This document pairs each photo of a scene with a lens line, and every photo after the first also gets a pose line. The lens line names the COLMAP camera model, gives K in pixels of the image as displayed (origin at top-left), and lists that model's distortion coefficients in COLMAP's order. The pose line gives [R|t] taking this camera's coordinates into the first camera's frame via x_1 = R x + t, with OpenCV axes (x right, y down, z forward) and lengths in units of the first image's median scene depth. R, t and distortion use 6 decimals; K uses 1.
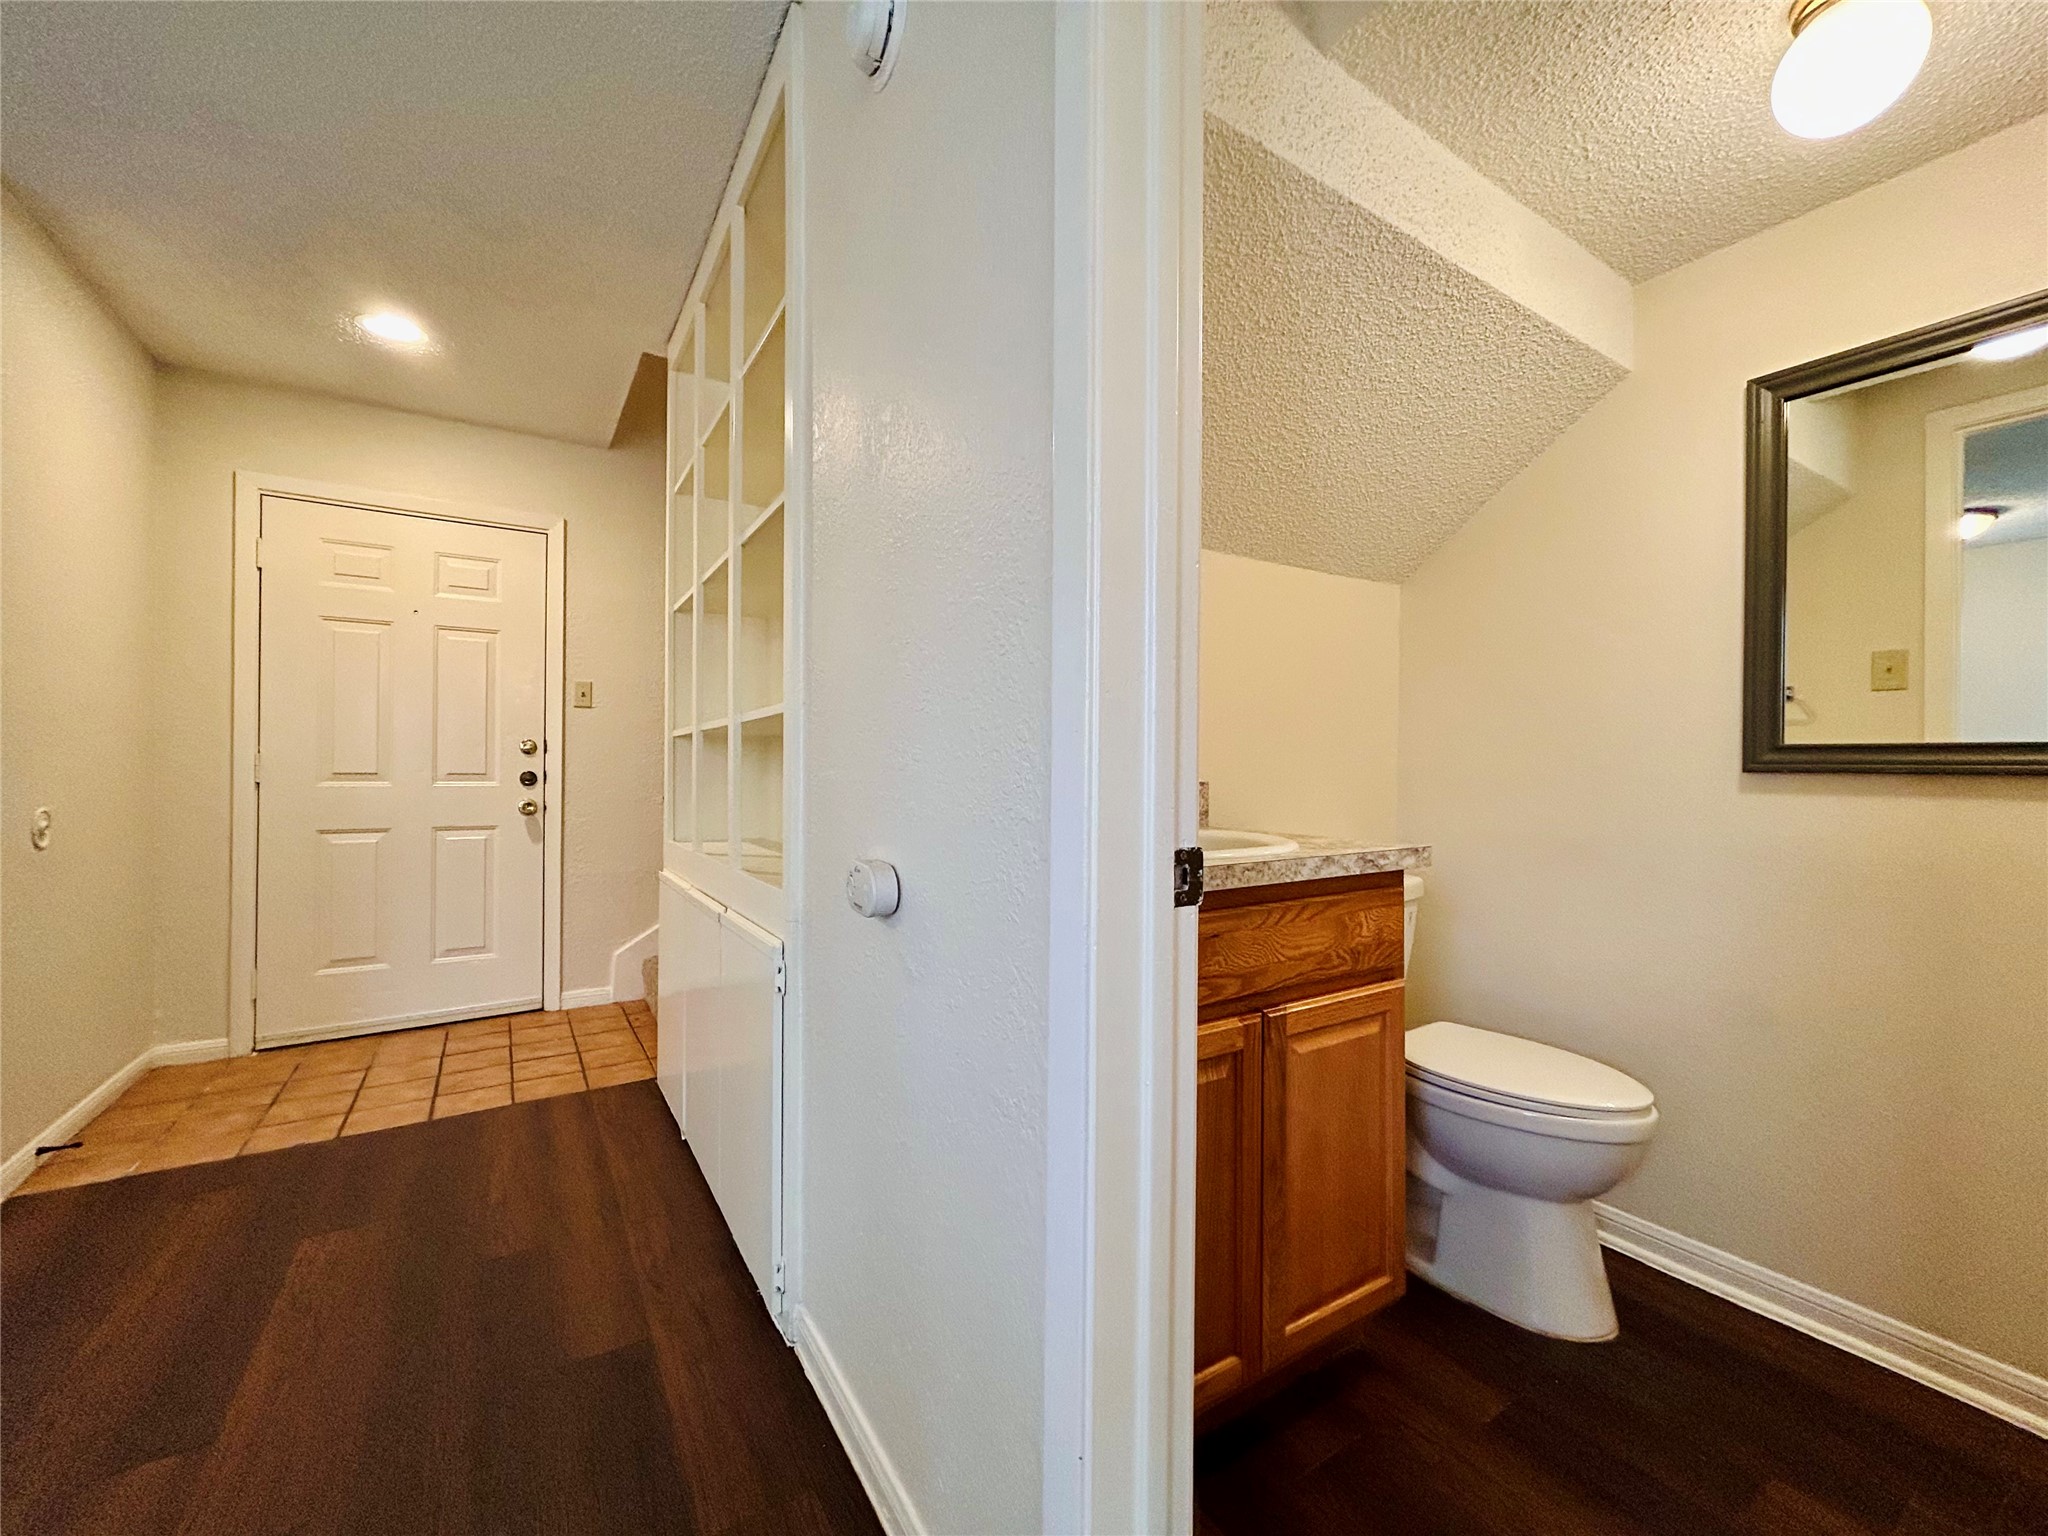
lens RADIAL K [[818.3, 0, 1026.6], [0, 818.3, 767.2], [0, 0, 1]] dist [0.001322, -0.000092]
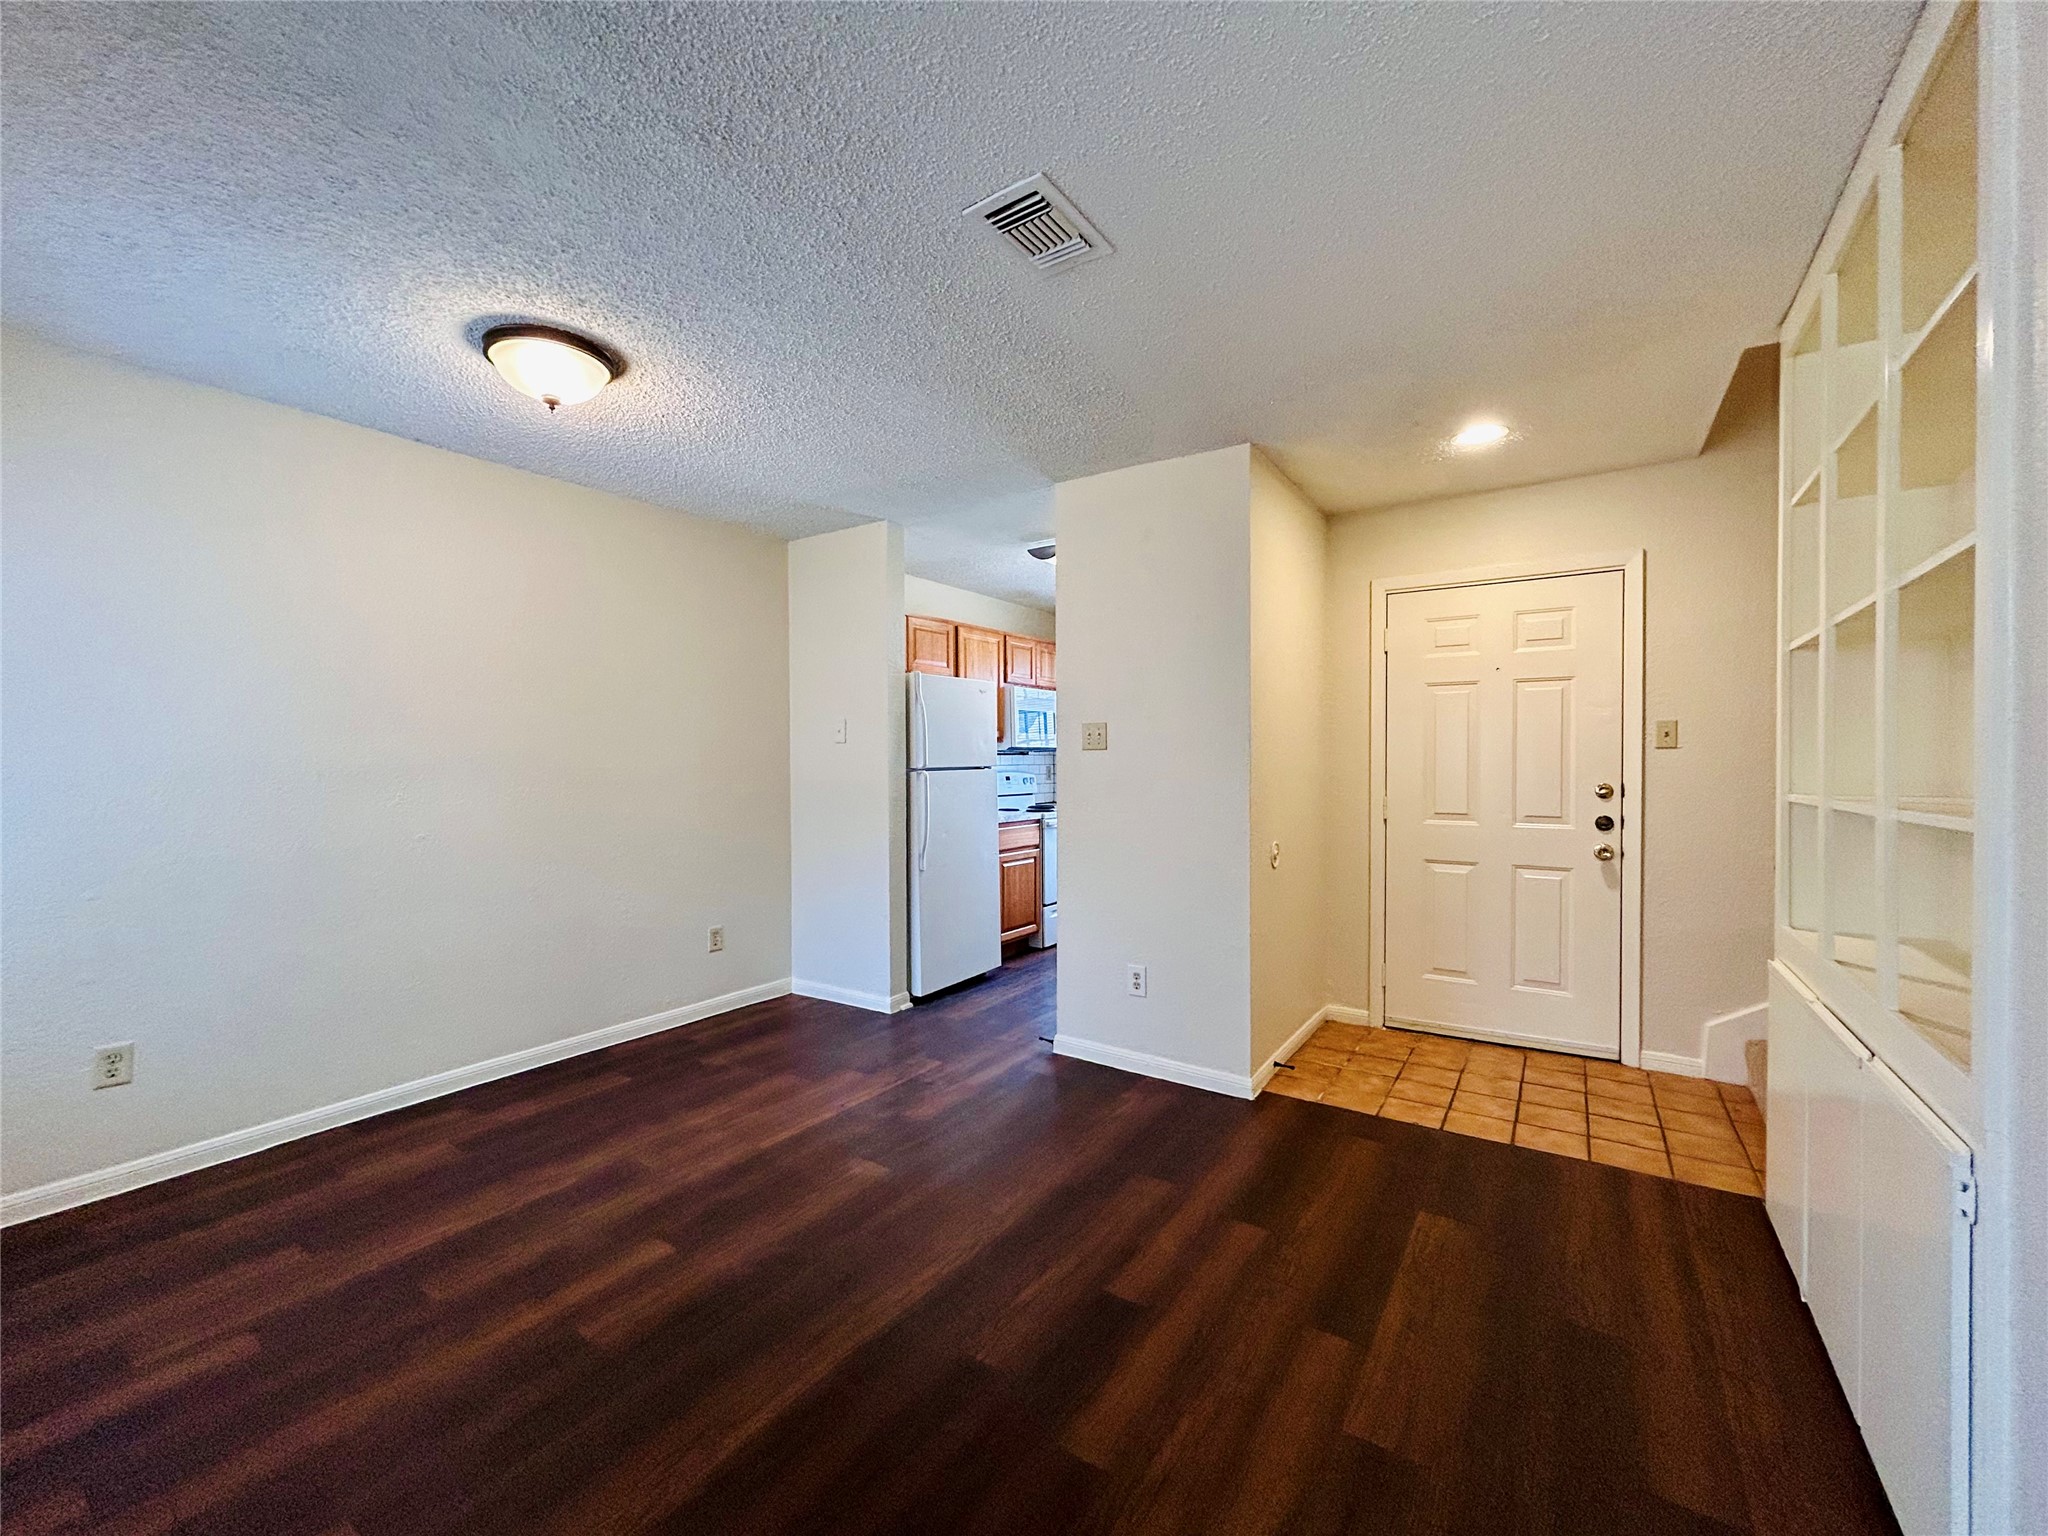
lens RADIAL K [[818.3, 0, 1026.6], [0, 818.3, 767.2], [0, 0, 1]] dist [0.001322, -0.000092]
pose [[0.399827, 0.003230, -0.916585, 0.022080], [0.006445, 0.999959, 0.006336, -0.097779], [0.916568, -0.008441, 0.399790, -0.041294]]
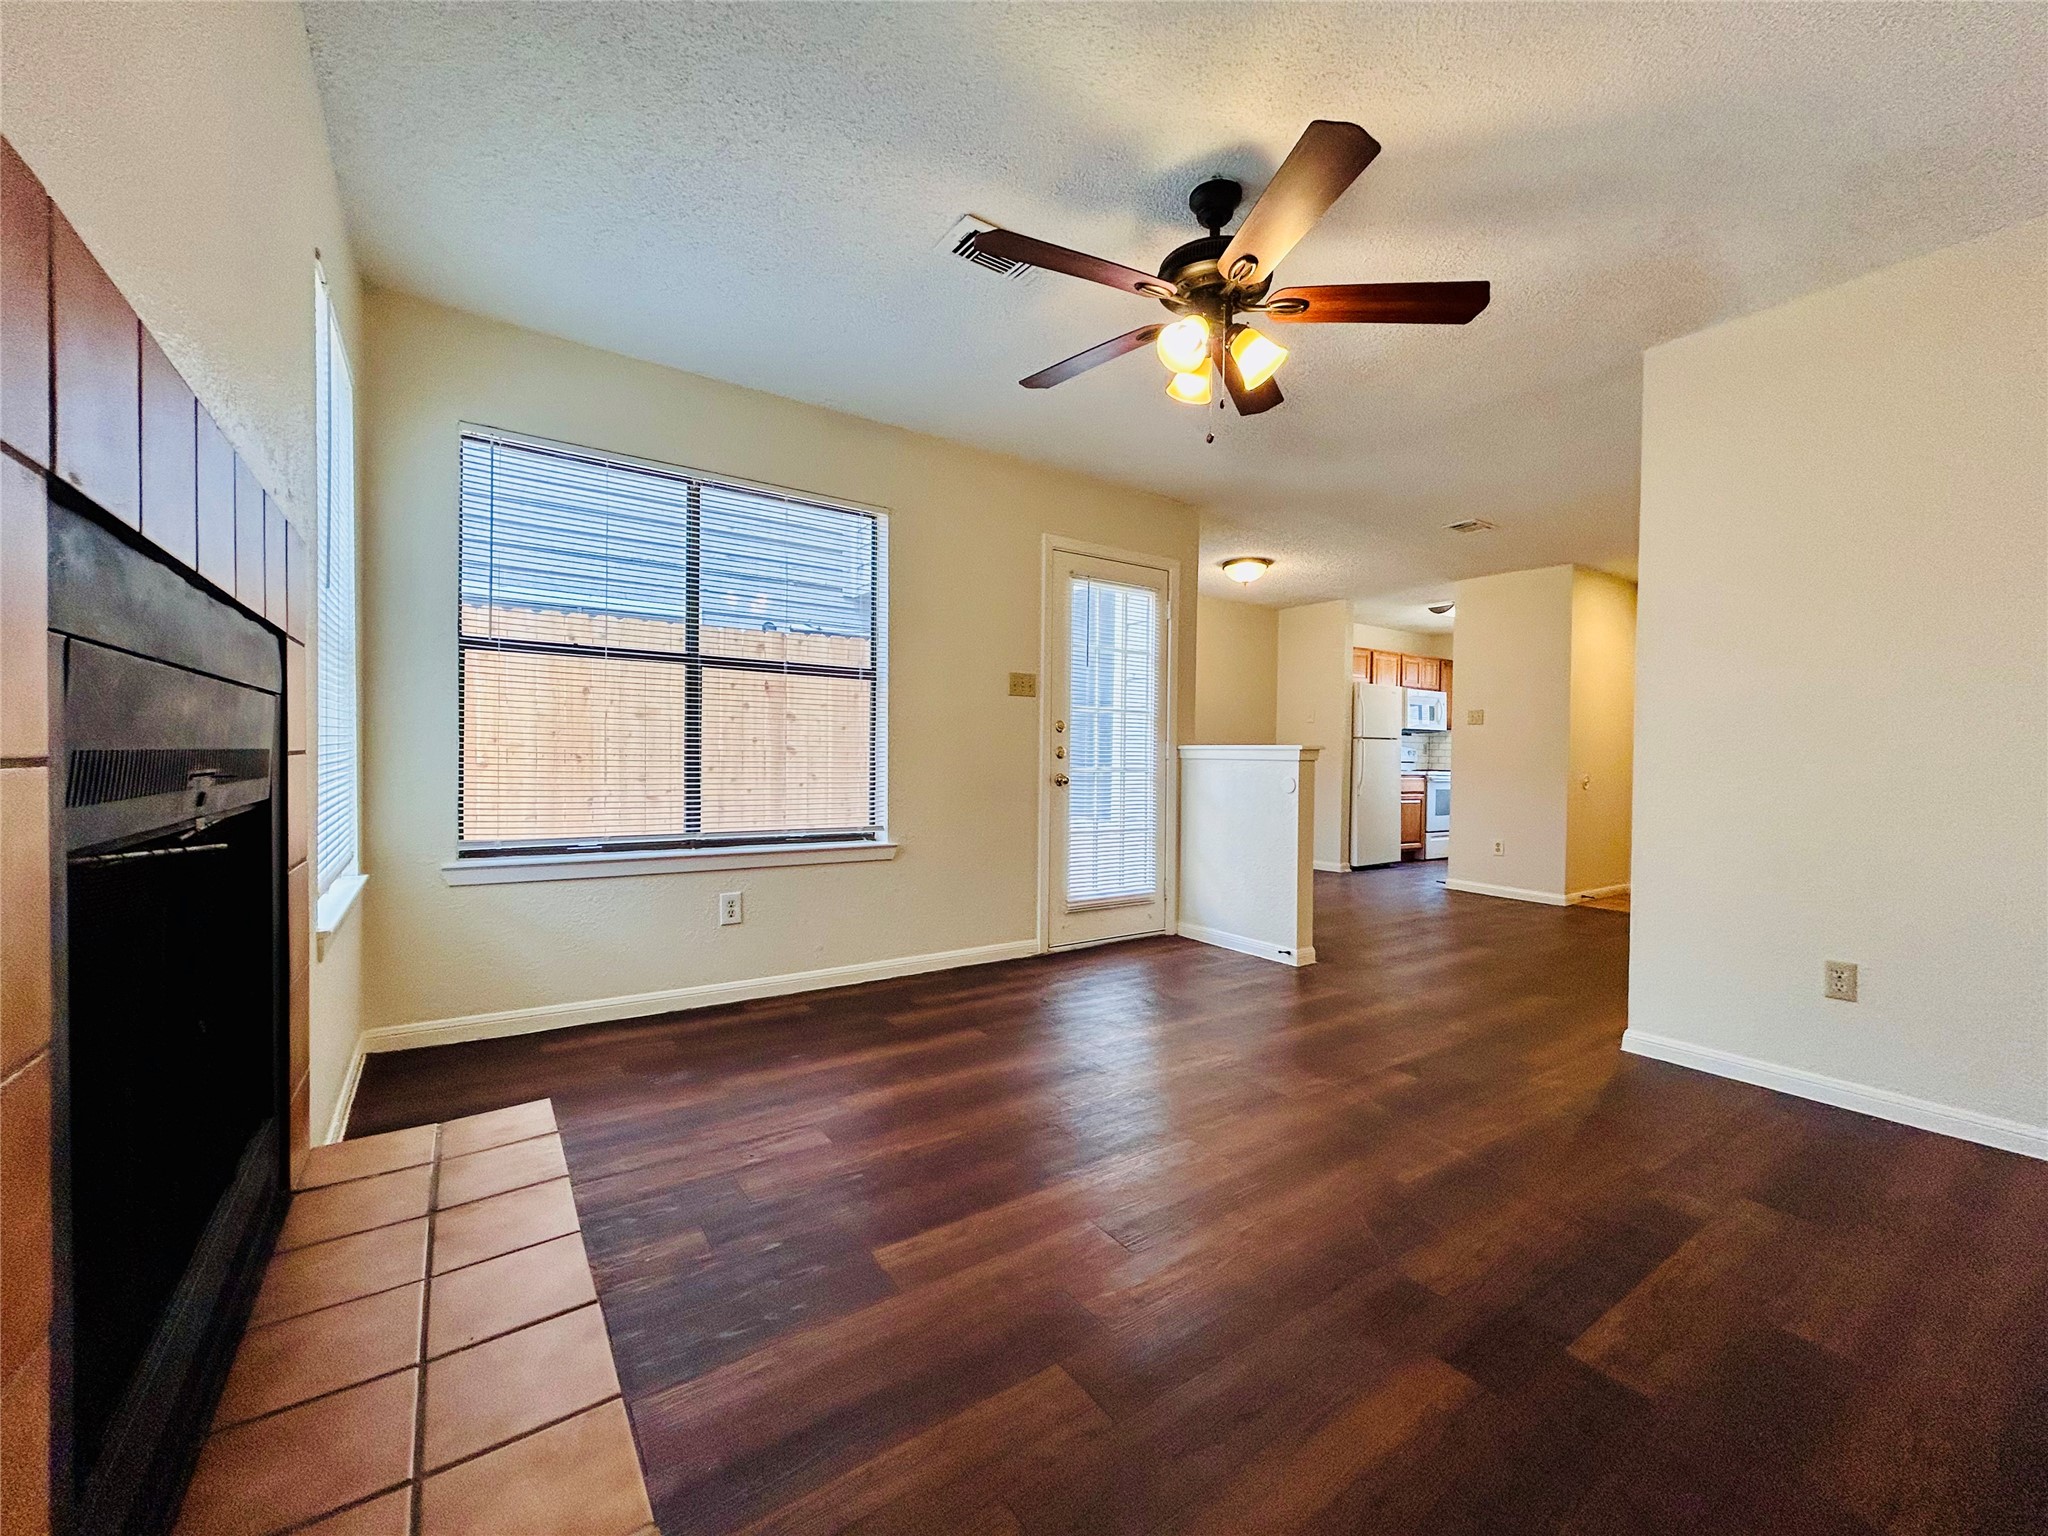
lens RADIAL K [[818.3, 0, 1026.6], [0, 818.3, 767.2], [0, 0, 1]] dist [0.001322, -0.000092]
pose [[0.035244, 0.008246, -0.999345, 1.491875], [-0.013568, 0.999878, 0.007772, 0.033280], [0.999287, 0.013285, 0.035352, -0.993241]]
